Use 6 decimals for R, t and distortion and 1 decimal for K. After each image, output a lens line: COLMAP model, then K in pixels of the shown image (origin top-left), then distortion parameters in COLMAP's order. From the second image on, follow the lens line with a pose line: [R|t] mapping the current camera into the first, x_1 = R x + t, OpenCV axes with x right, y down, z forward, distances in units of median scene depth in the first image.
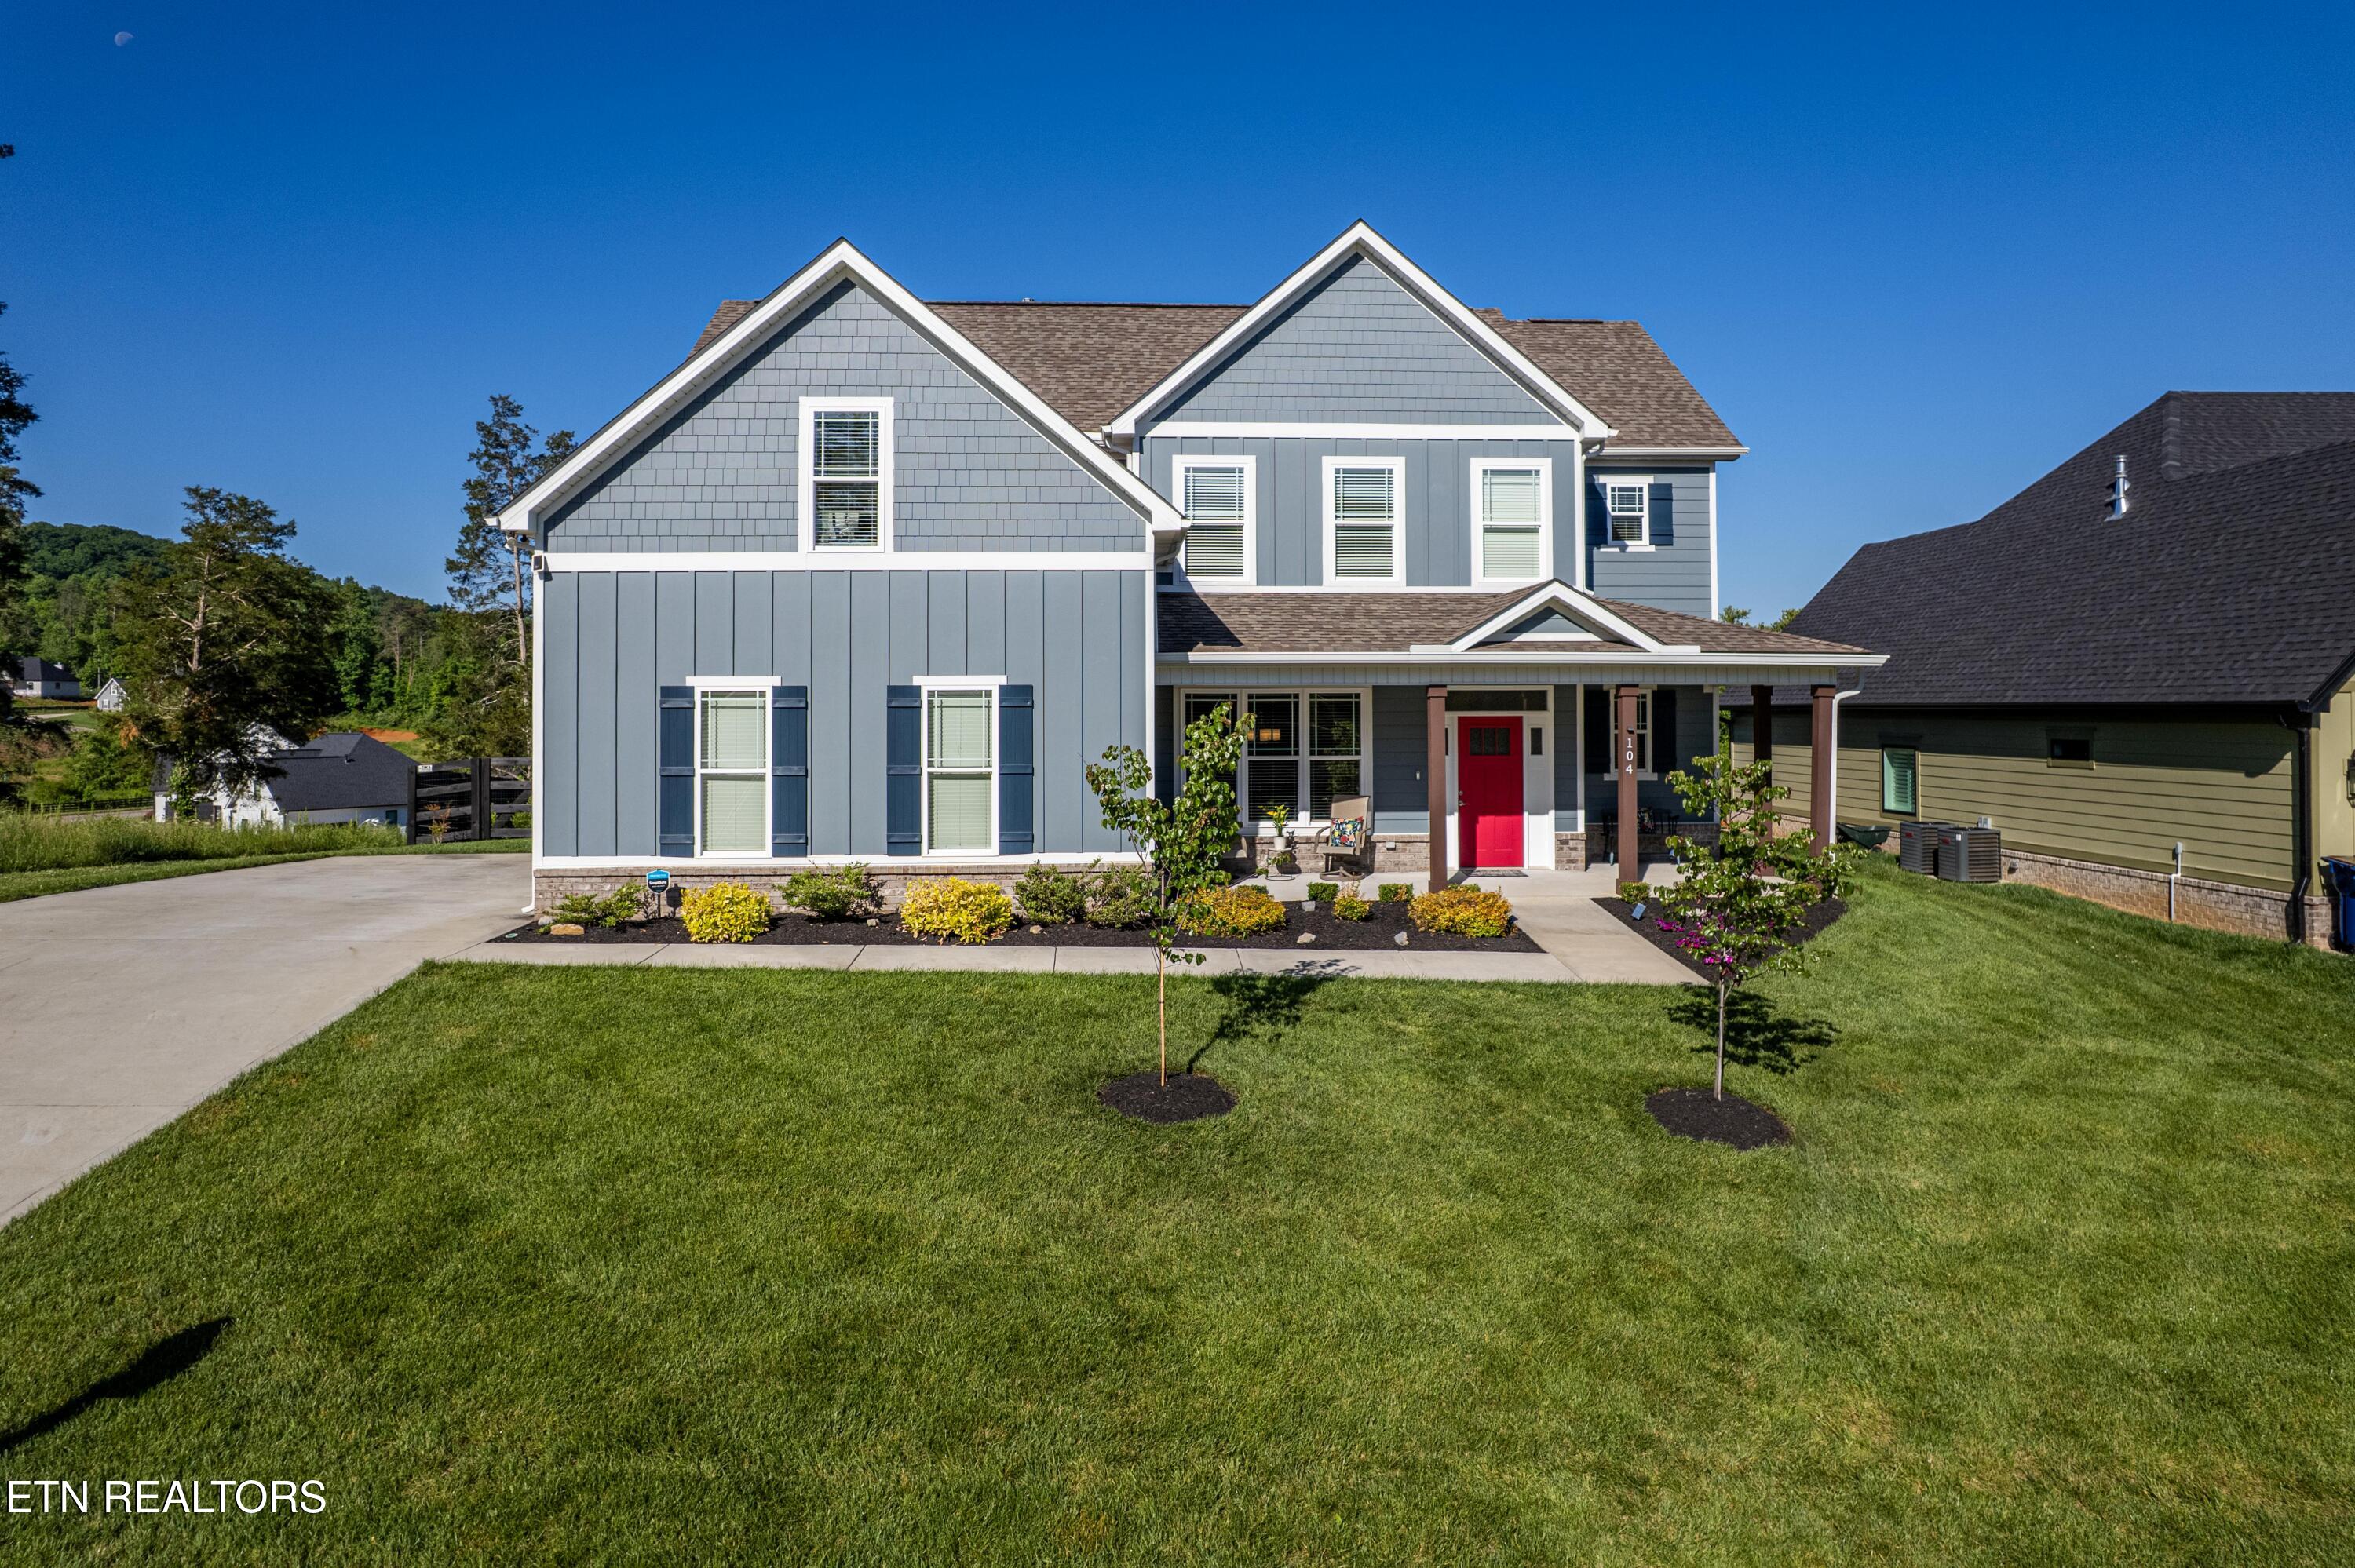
lens RADIAL K [[1549.7, 0, 1193.8], [0, 1549.7, 704.3], [0, 0, 1]] dist [-0.068413, 0.058684]
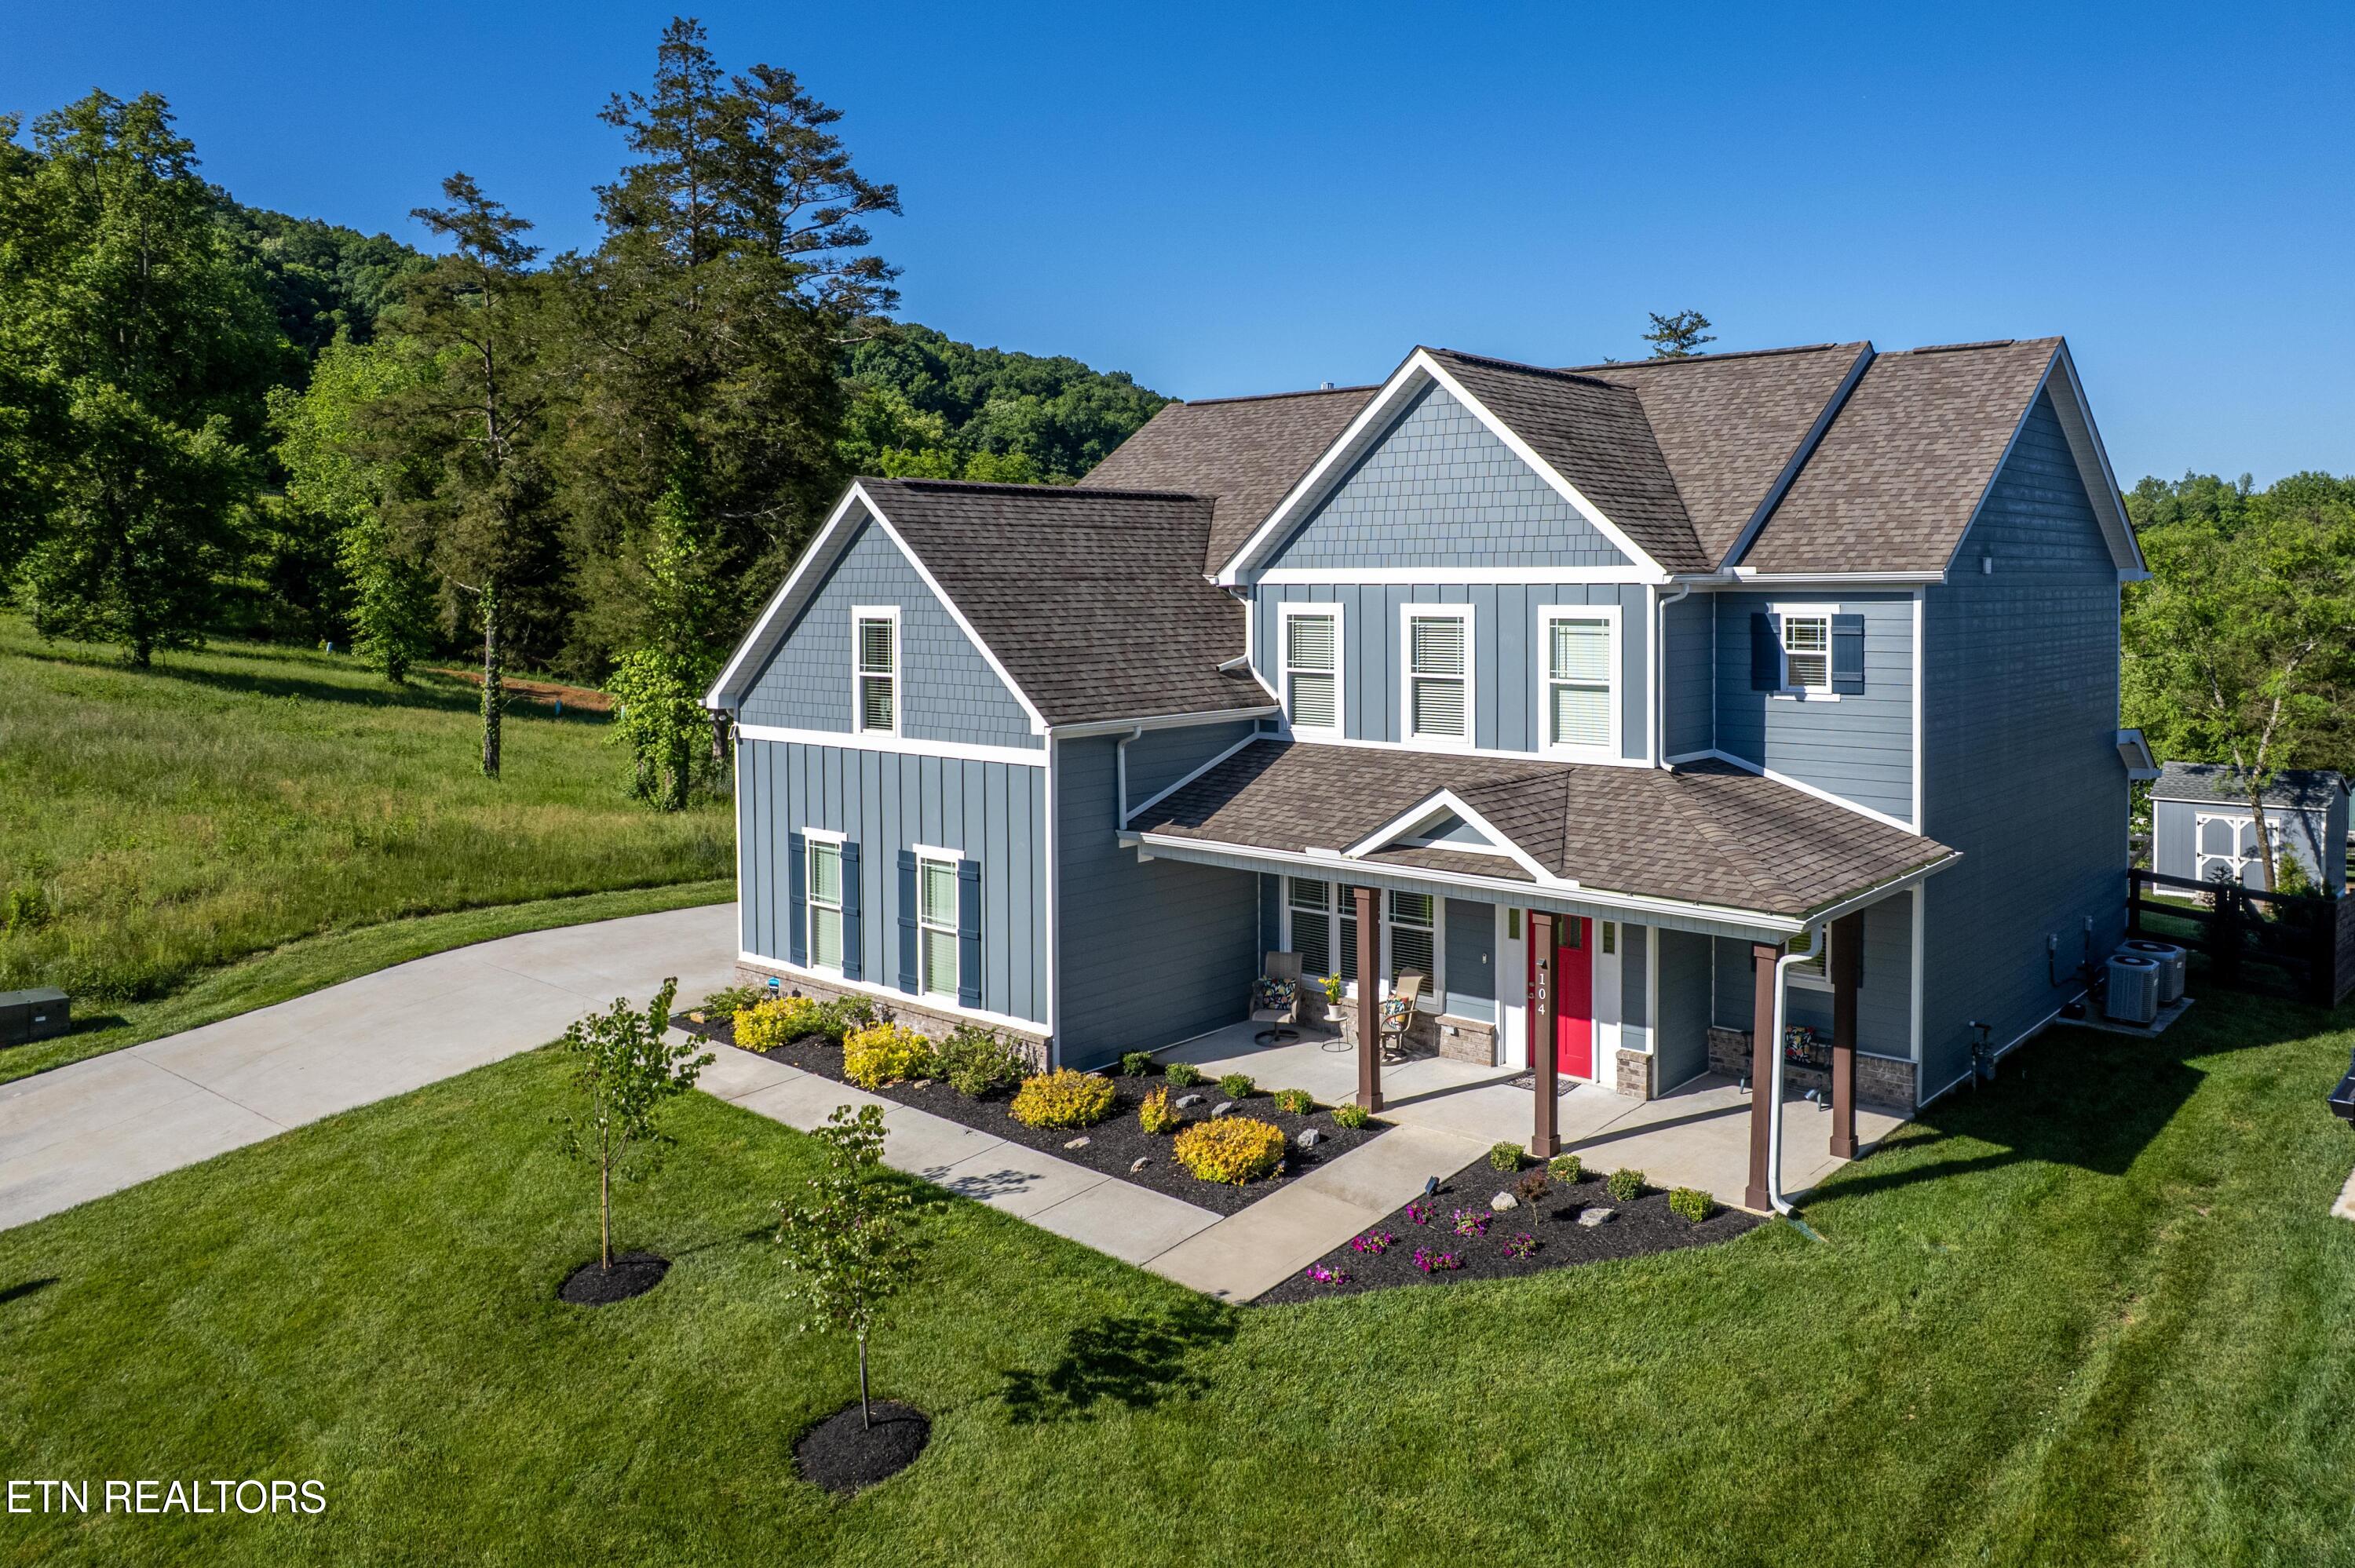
lens RADIAL K [[1703.0, 0, 1316.4], [0, 1703.0, 656.3], [0, 0, 1]] dist [-0.038844, 0.000494]
pose [[0.740964, 0.031549, -0.670803, 0.744643], [0.008068, 0.998406, 0.055869, -0.189115], [0.671496, -0.046809, 0.739528, 0.209788]]
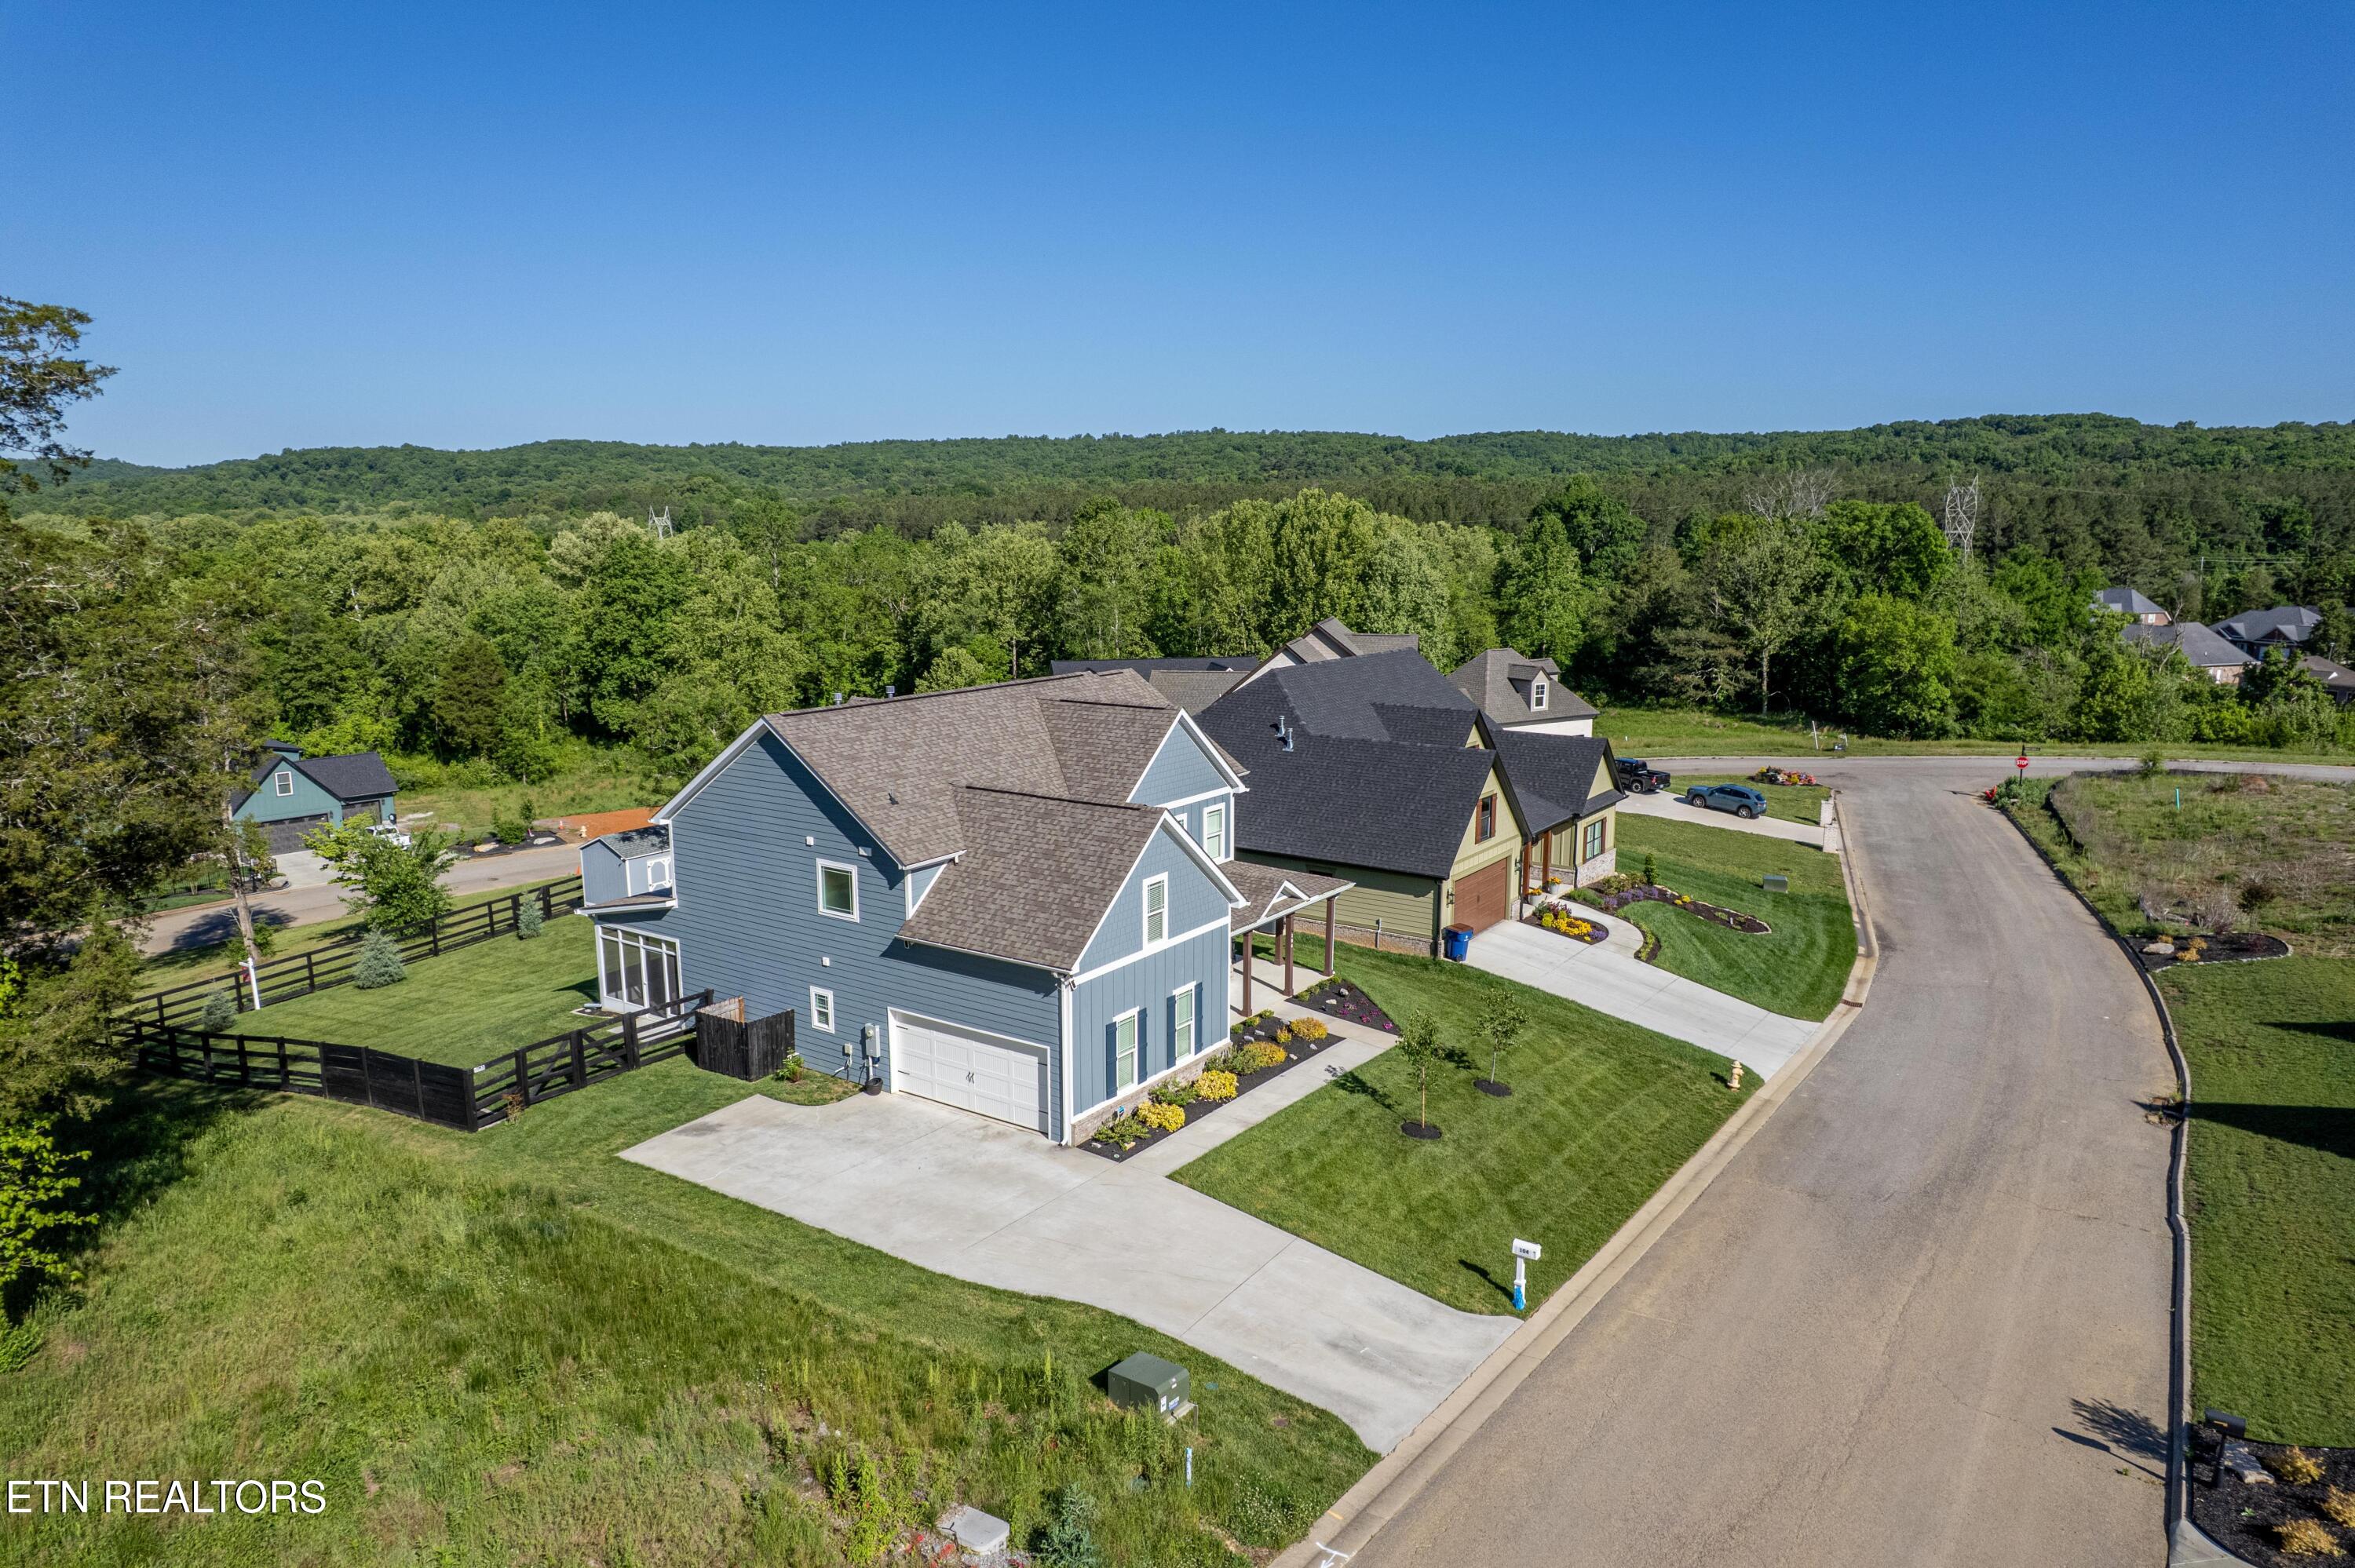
lens RADIAL K [[1531.6, 0, 1183.1], [0, 1531.6, 807.4], [0, 0, 1]] dist [-0.036095, 0.000411]
pose [[0.604857, -0.147511, 0.782552, -1.542798], [-0.008476, 0.981445, 0.191554, -0.581418], [-0.796289, -0.122495, 0.592384, -0.248590]]
